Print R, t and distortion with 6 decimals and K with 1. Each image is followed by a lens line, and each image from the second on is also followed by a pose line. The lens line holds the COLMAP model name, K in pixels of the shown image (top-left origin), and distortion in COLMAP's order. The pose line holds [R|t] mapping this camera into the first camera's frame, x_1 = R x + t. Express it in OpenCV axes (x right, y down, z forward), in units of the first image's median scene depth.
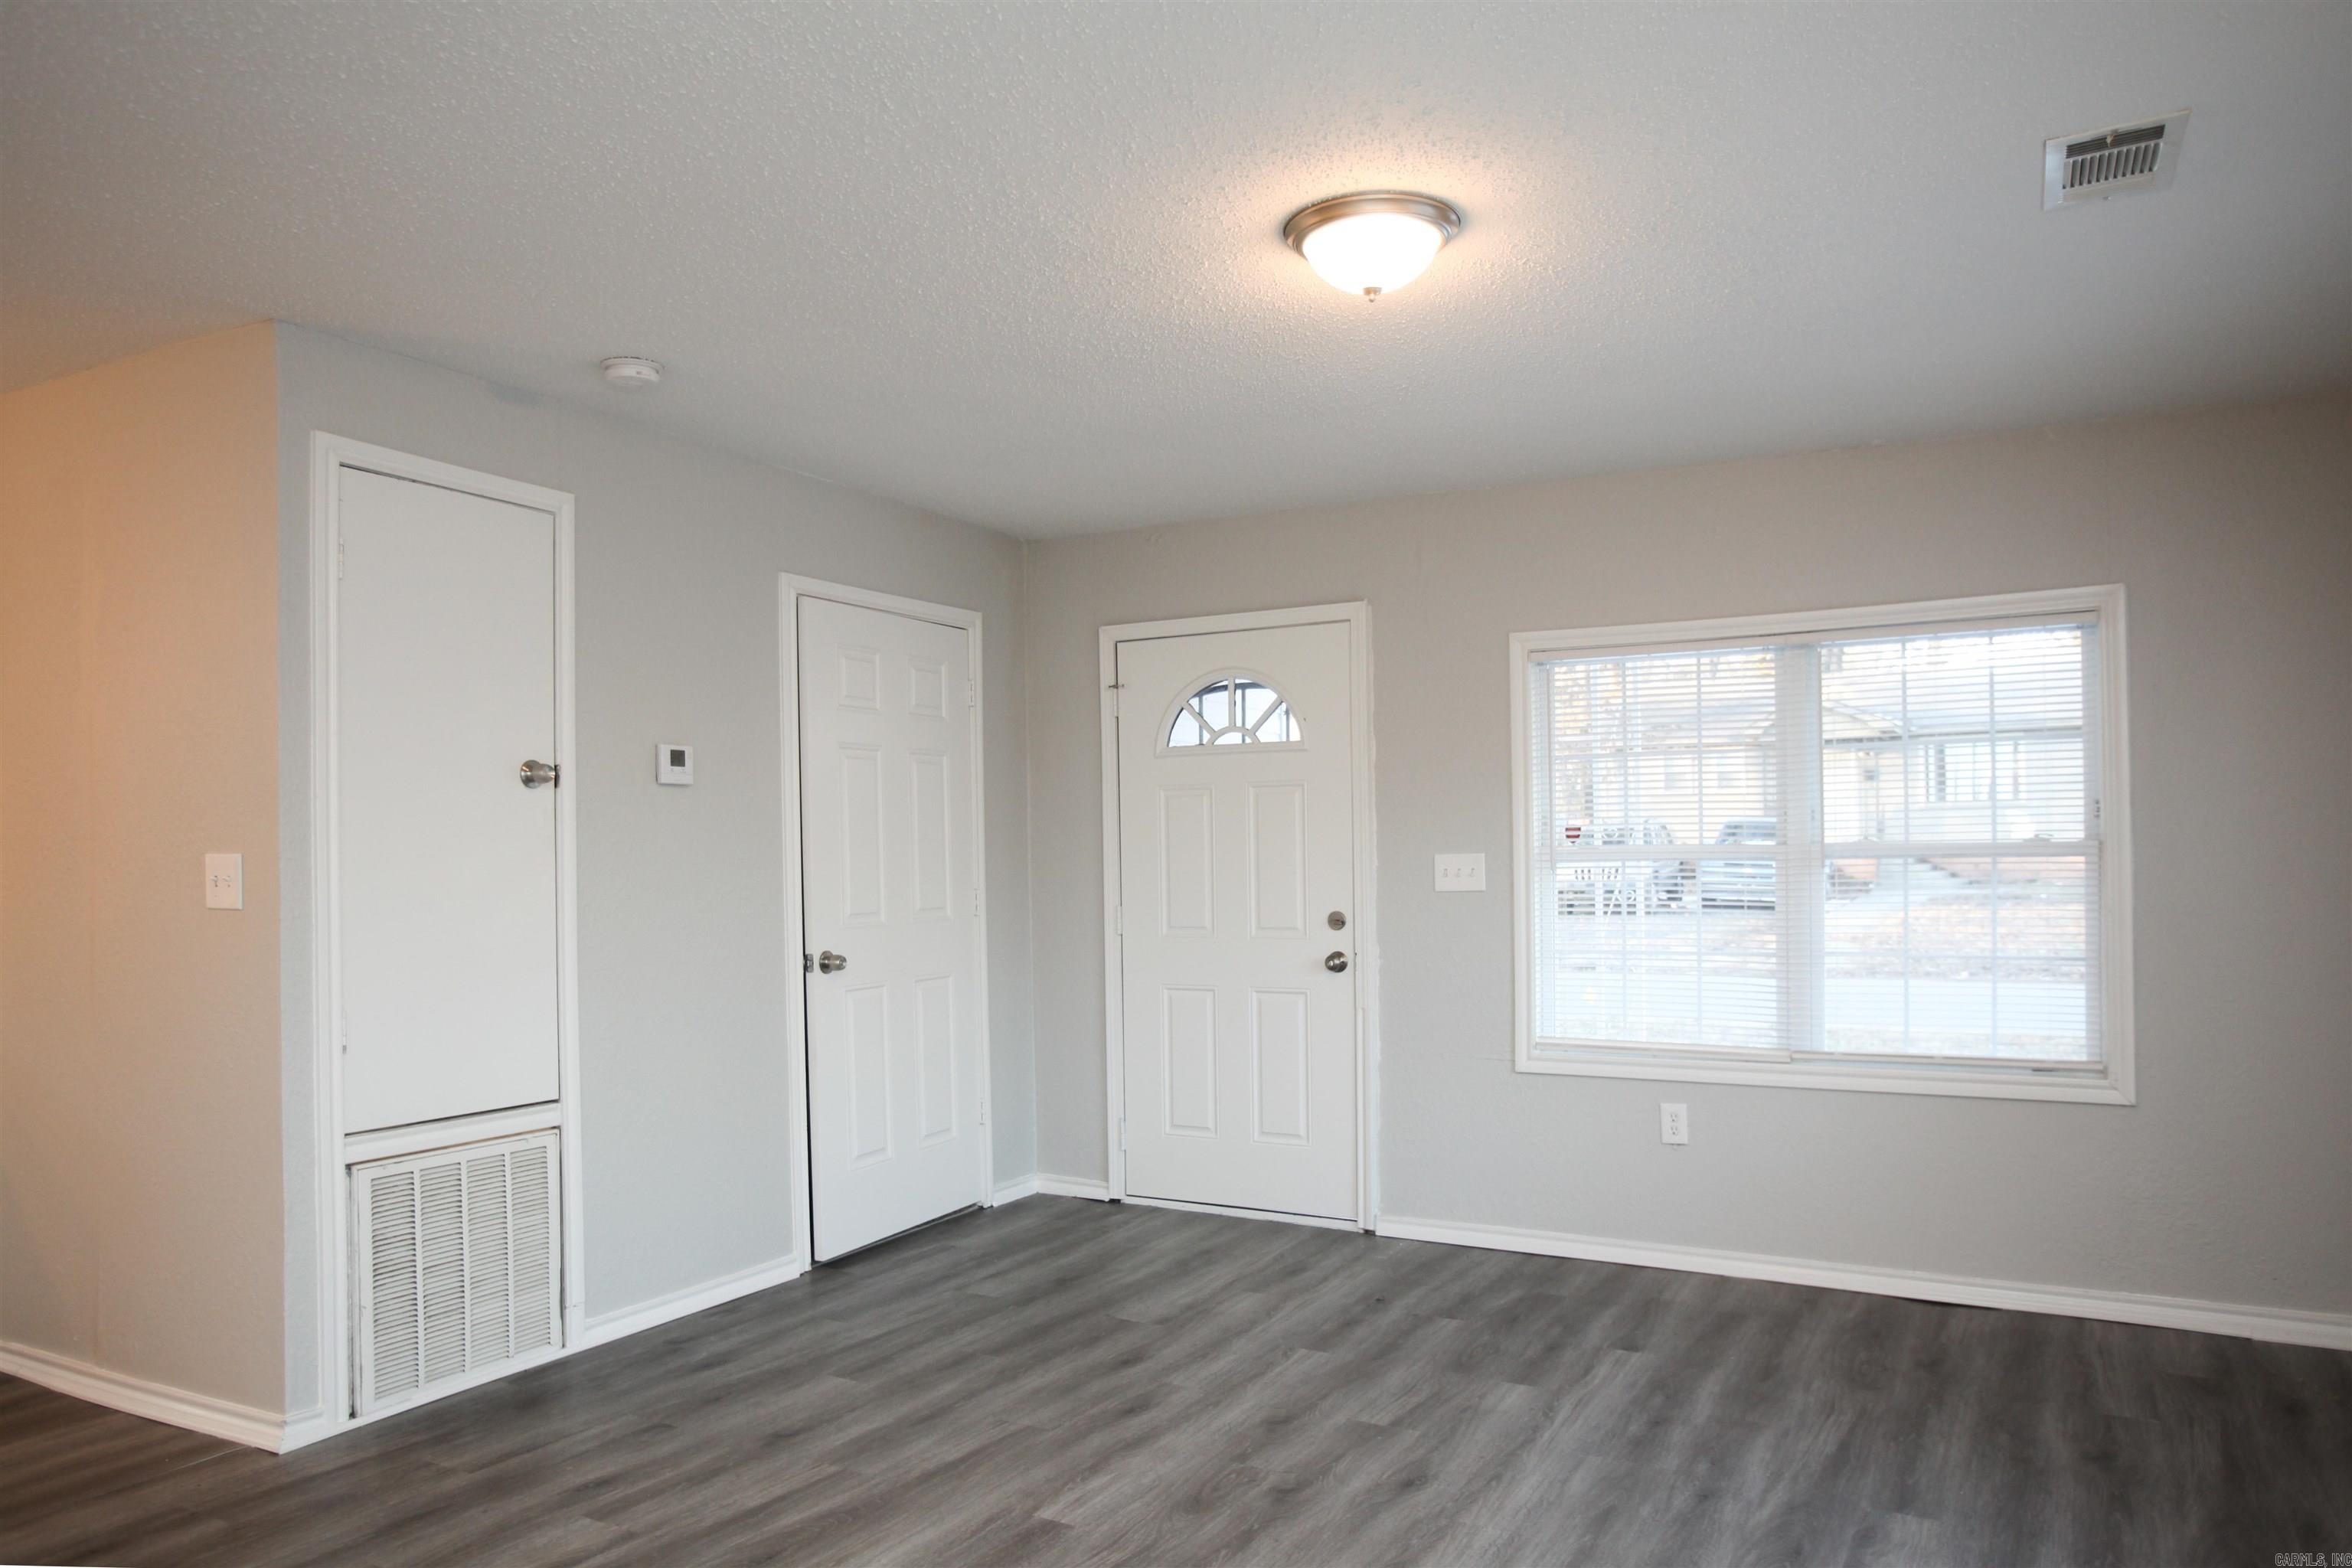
lens RADIAL K [[1567.0, 0, 1174.8], [0, 1567.0, 850.4], [0, 0, 1]] dist [-0.018705, 0.006706]
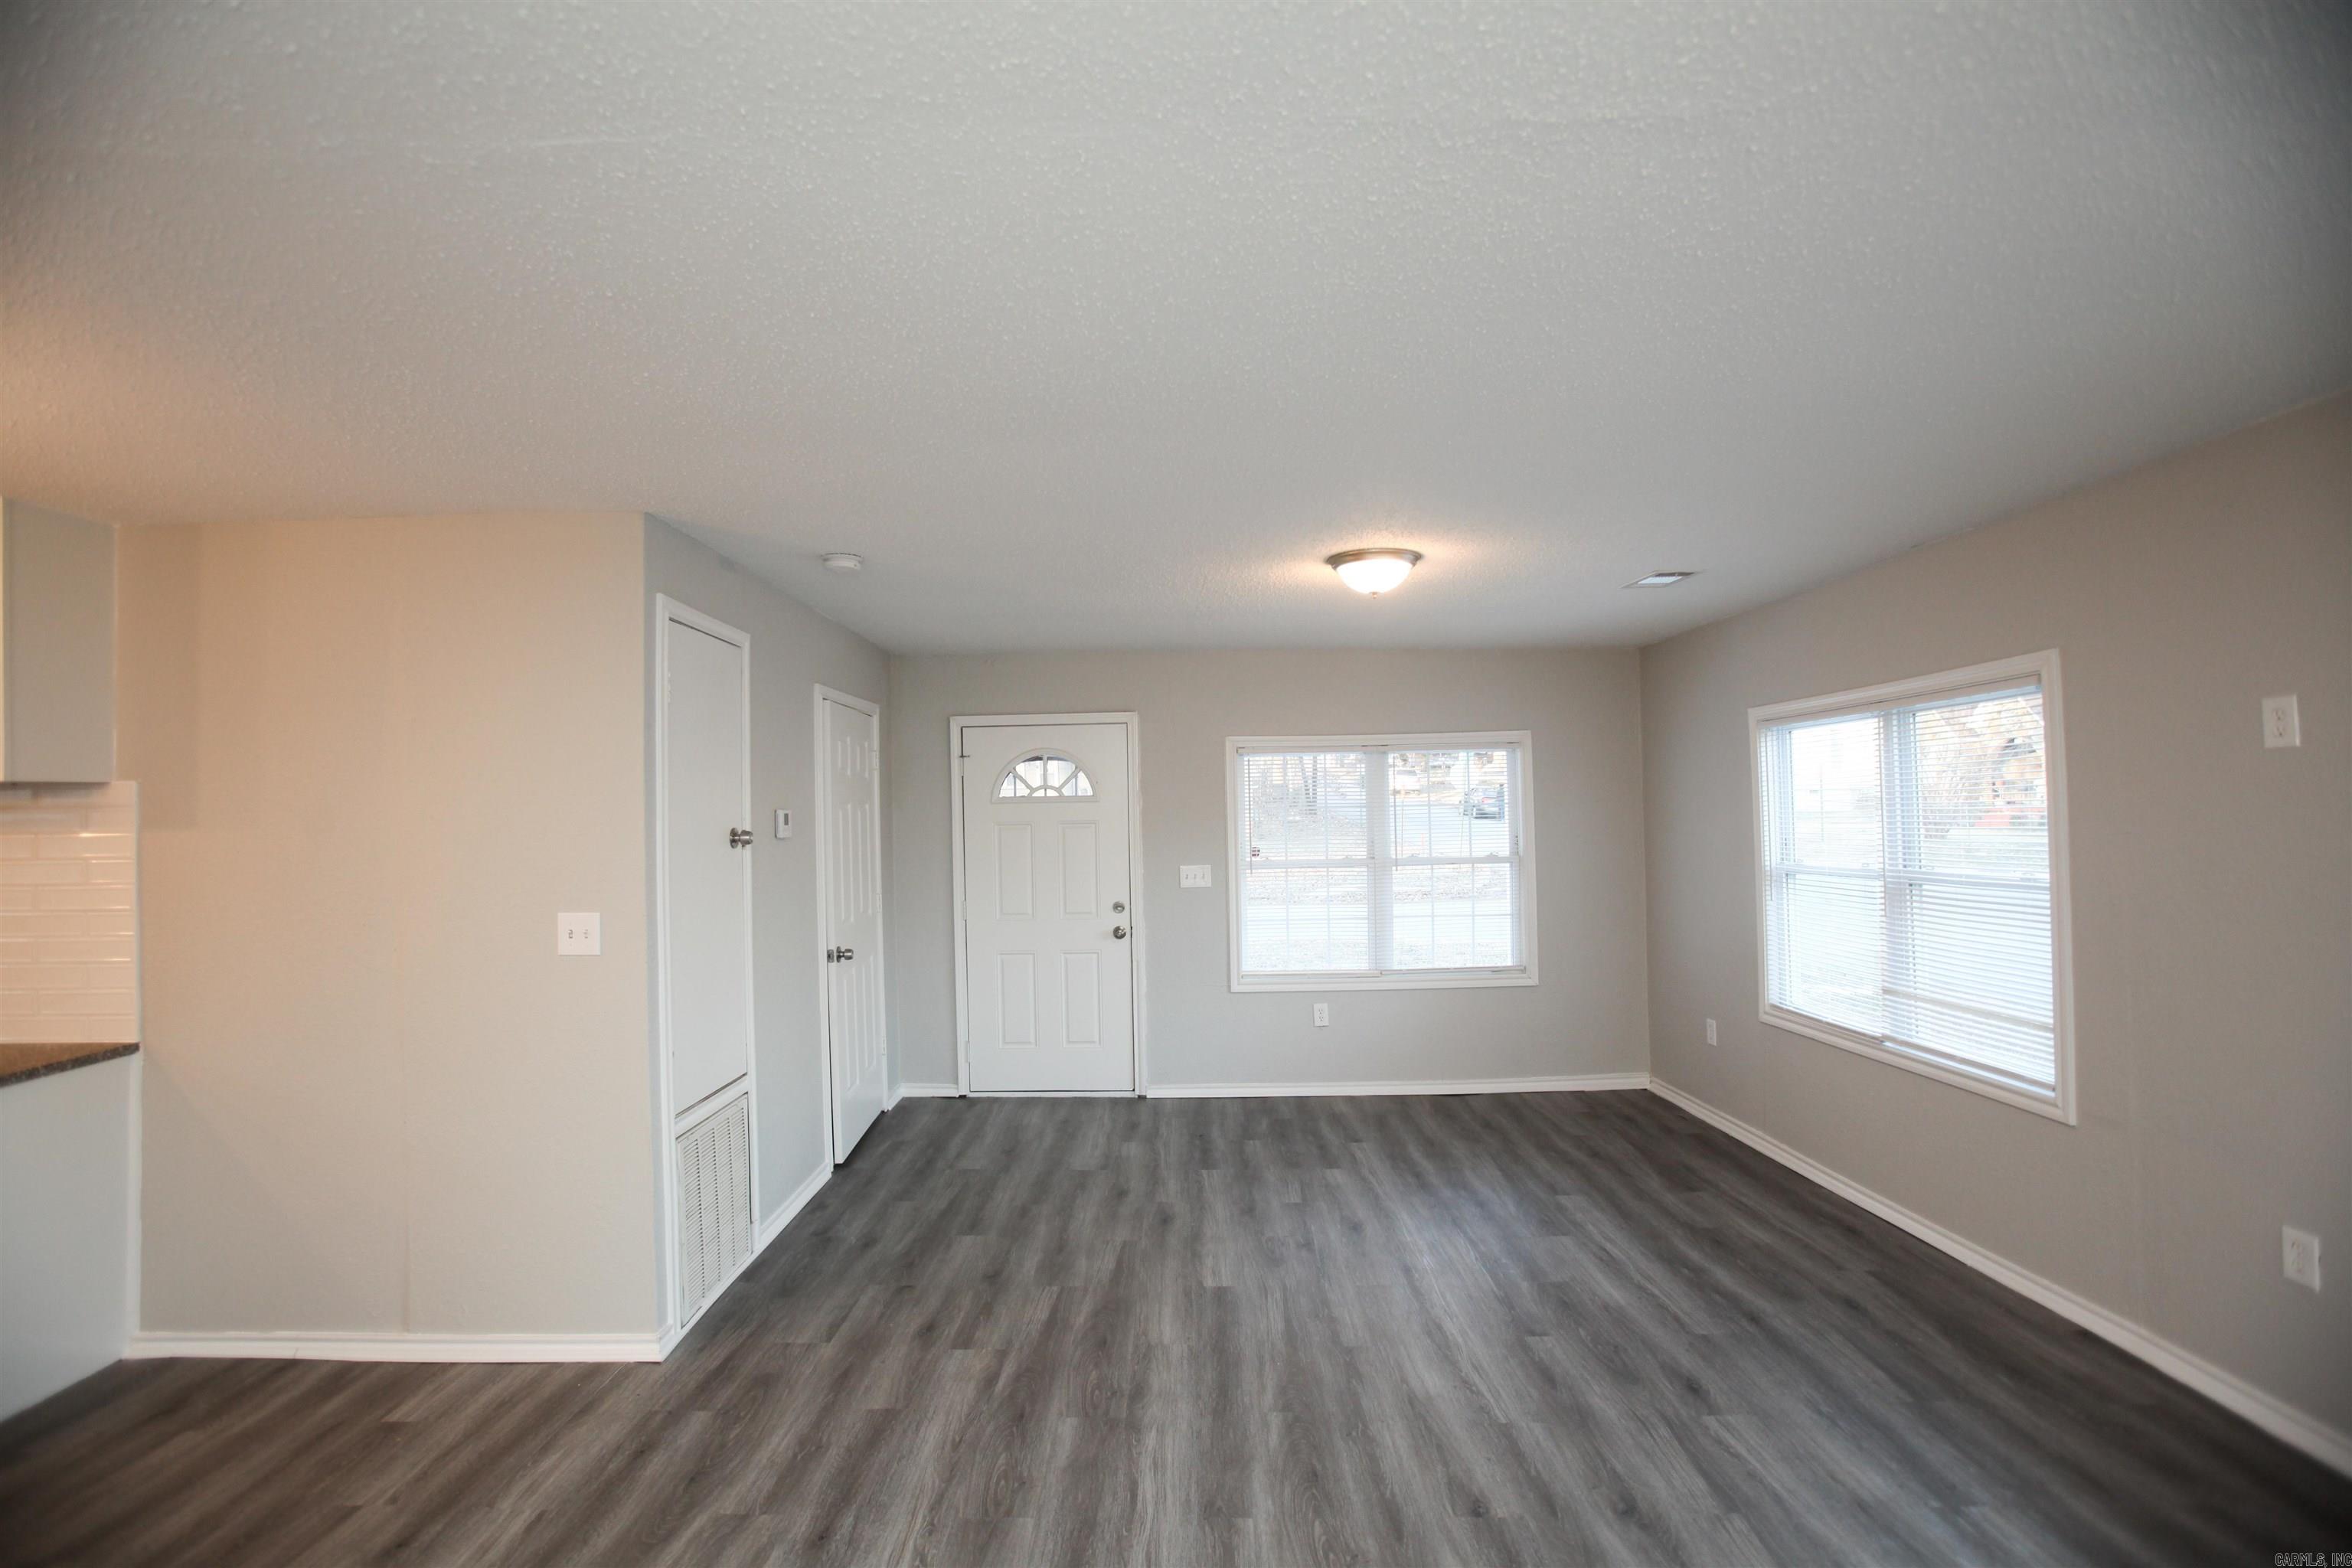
lens RADIAL K [[1070.6, 0, 1176.0], [0, 1070.6, 784.0], [0, 0, 1]] dist [-0.068947, 0.033886]
pose [[0.878037, 0.011392, 0.478457, -0.470238], [0.003912, 0.999512, -0.030978, -0.060288], [-0.478576, 0.029071, 0.877565, -0.008183]]
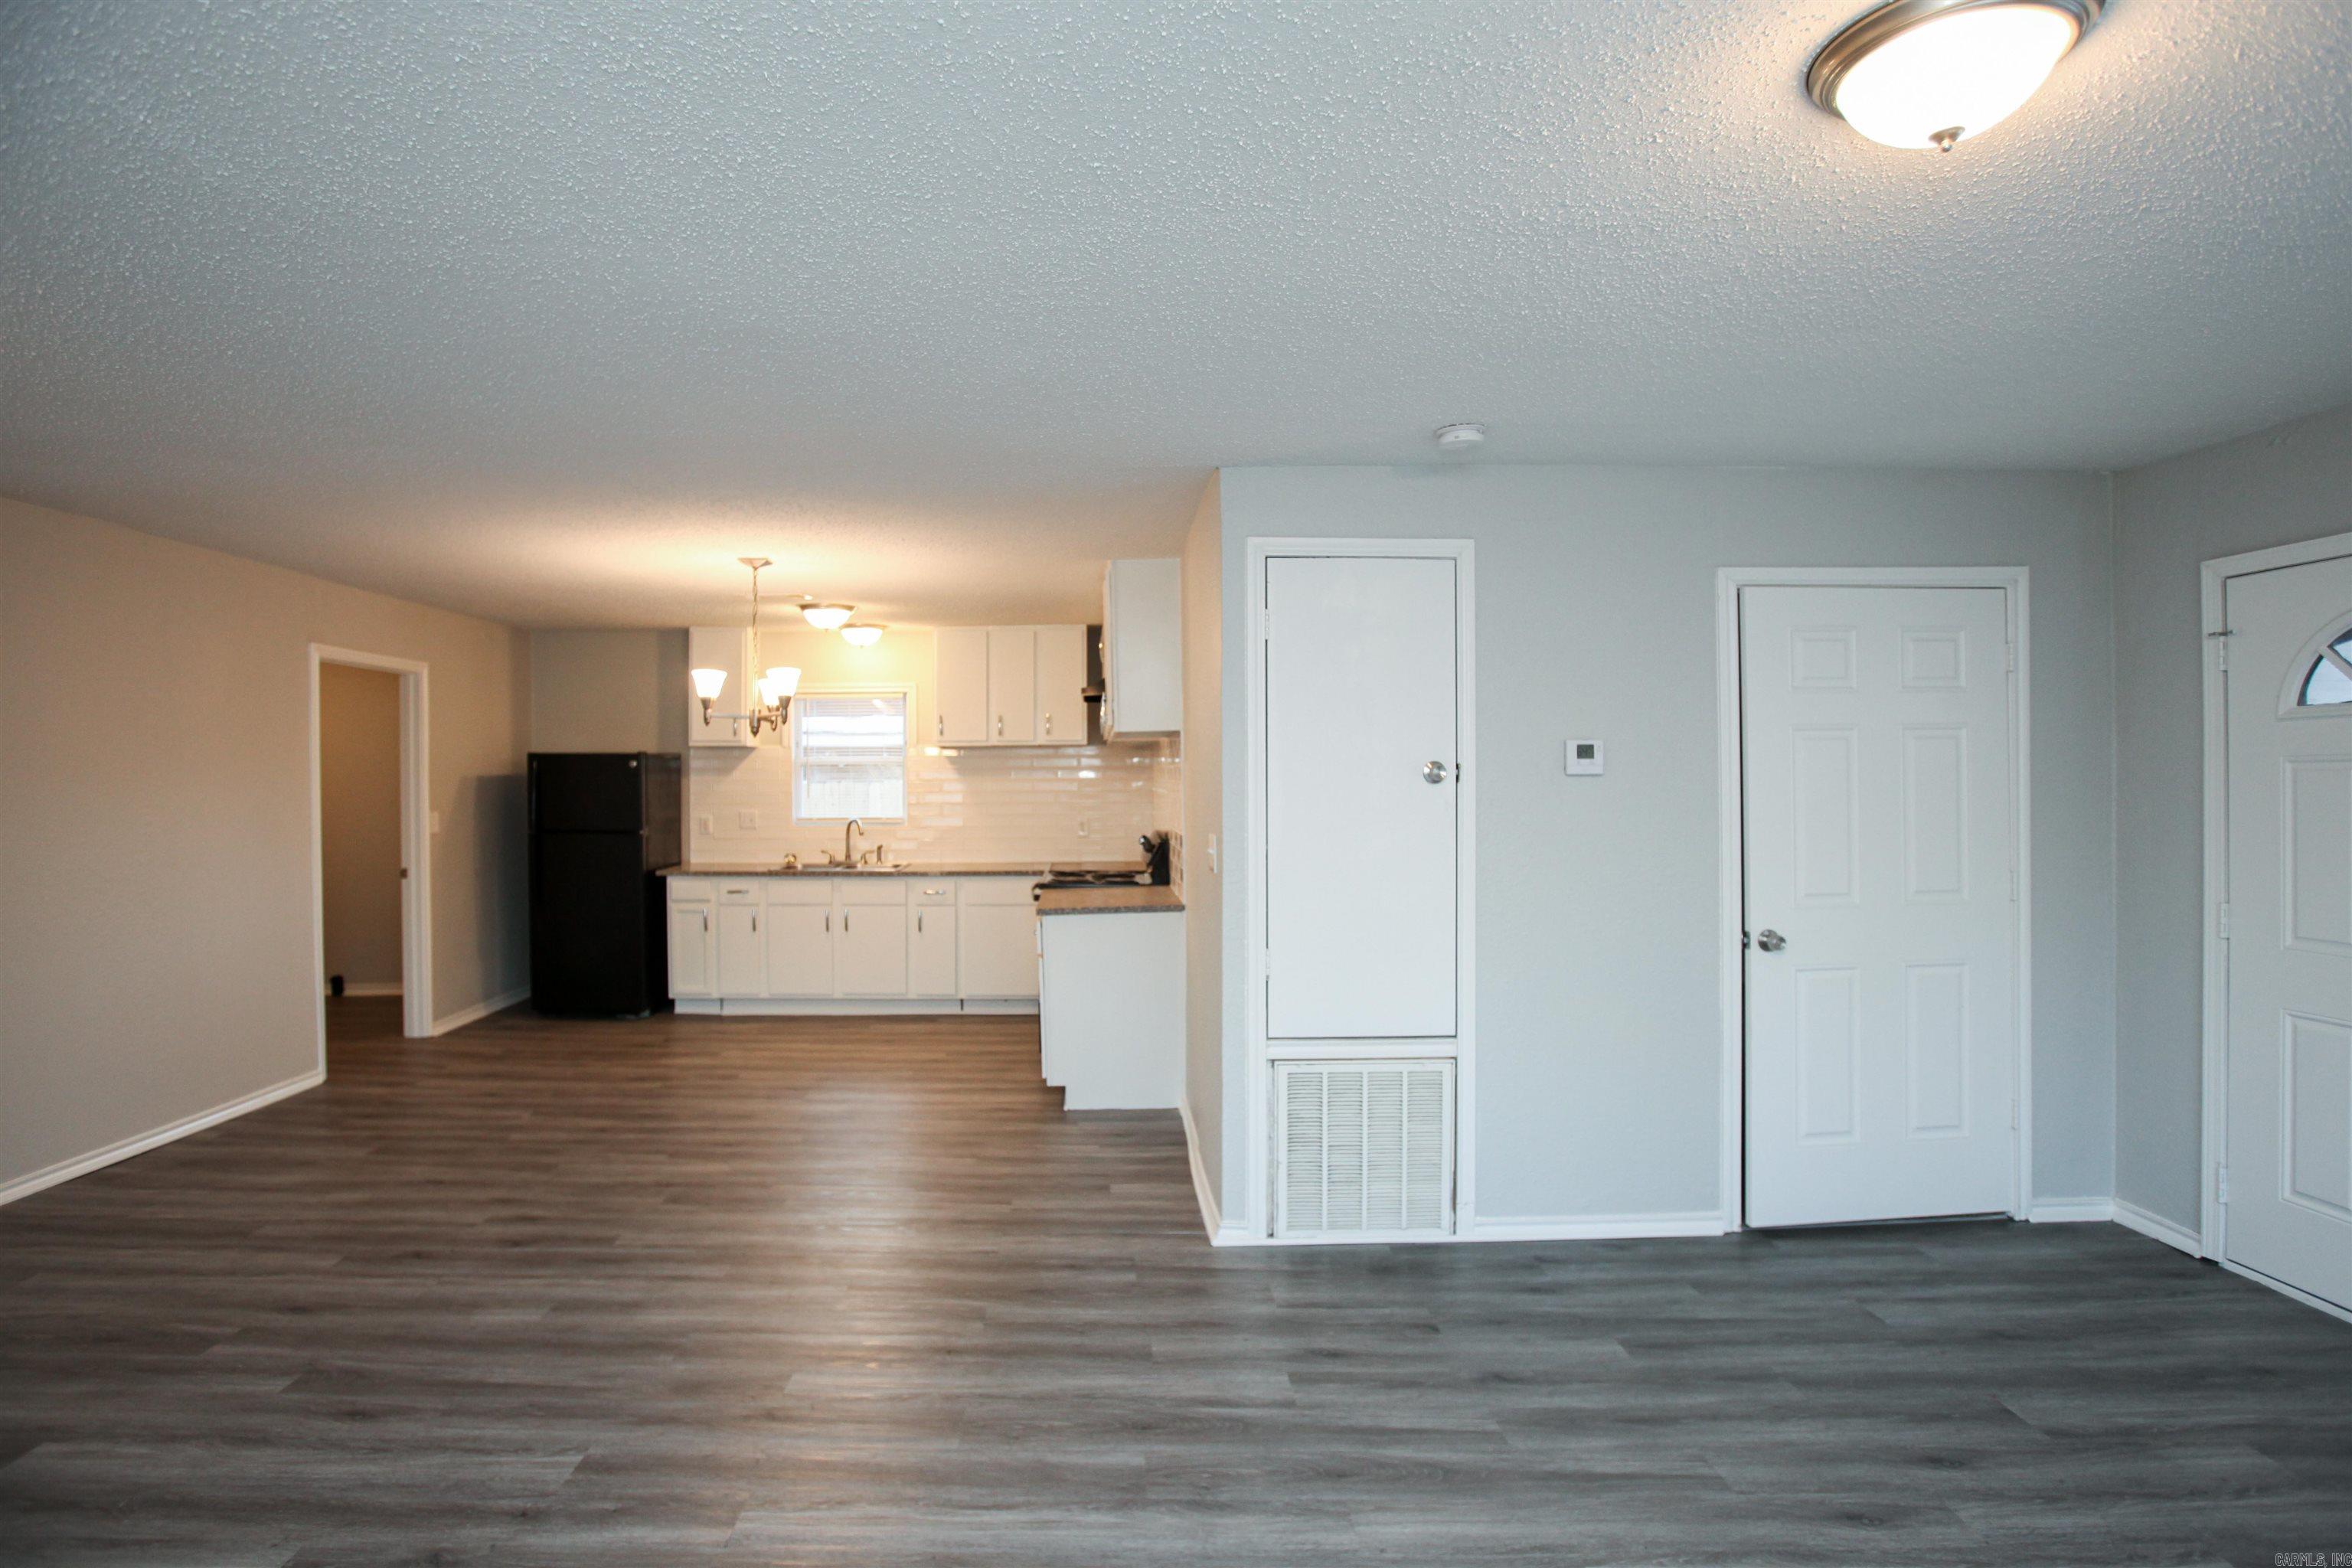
lens RADIAL K [[1199.9, 0, 1107.7], [0, 1199.9, 797.8], [0, 0, 1]] dist [-0.077297, 0.027936]
pose [[0.489699, 0.015101, -0.871761, 0.263045], [0.003563, 0.999807, 0.019320, -0.043782], [0.871884, -0.012567, 0.489551, 0.279017]]
